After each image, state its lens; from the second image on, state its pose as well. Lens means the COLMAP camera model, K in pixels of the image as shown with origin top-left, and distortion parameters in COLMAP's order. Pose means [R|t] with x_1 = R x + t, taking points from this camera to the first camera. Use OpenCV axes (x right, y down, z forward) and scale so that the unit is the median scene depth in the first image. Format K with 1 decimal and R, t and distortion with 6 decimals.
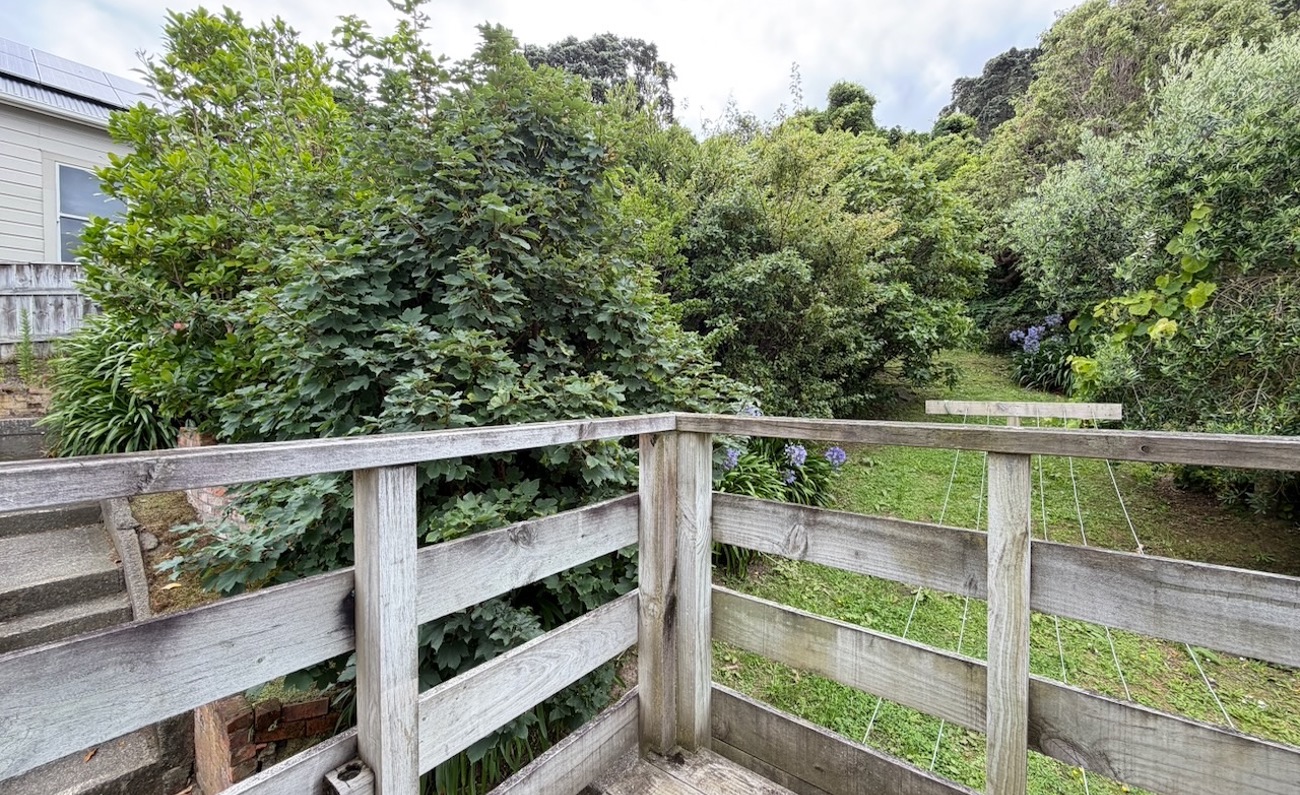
lens RADIAL K [[512.5, 0, 650.3], [0, 512.5, 396.1], [0, 0, 1]] dist [0.000025, 0.000056]
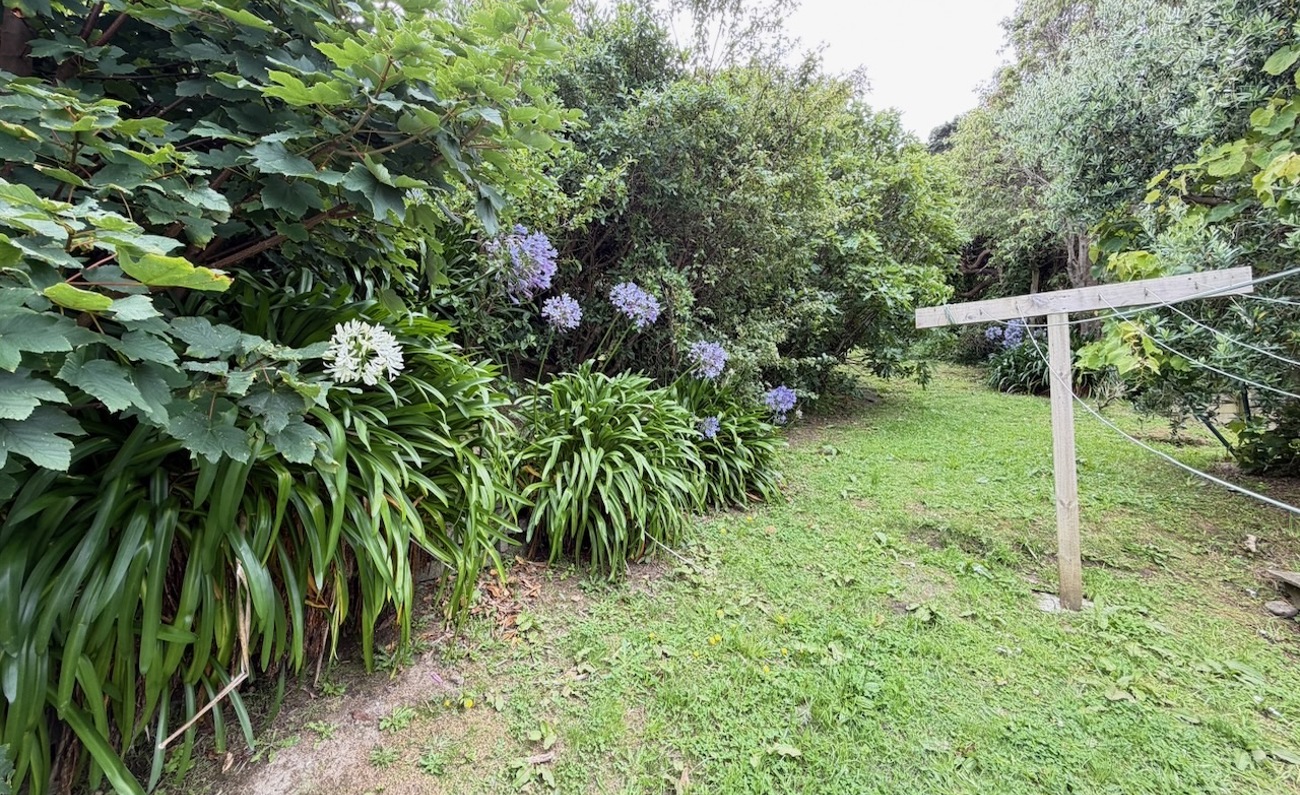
lens RADIAL K [[512.5, 0, 649.5], [0, 512.5, 396.0], [0, 0, 1]] dist [0.000025, 0.000056]
pose [[0.997284, 0.031528, 0.066562, 0.171655], [-0.024358, 0.994078, -0.105901, 0.209019], [-0.069507, 0.103992, 0.992146, 0.414973]]
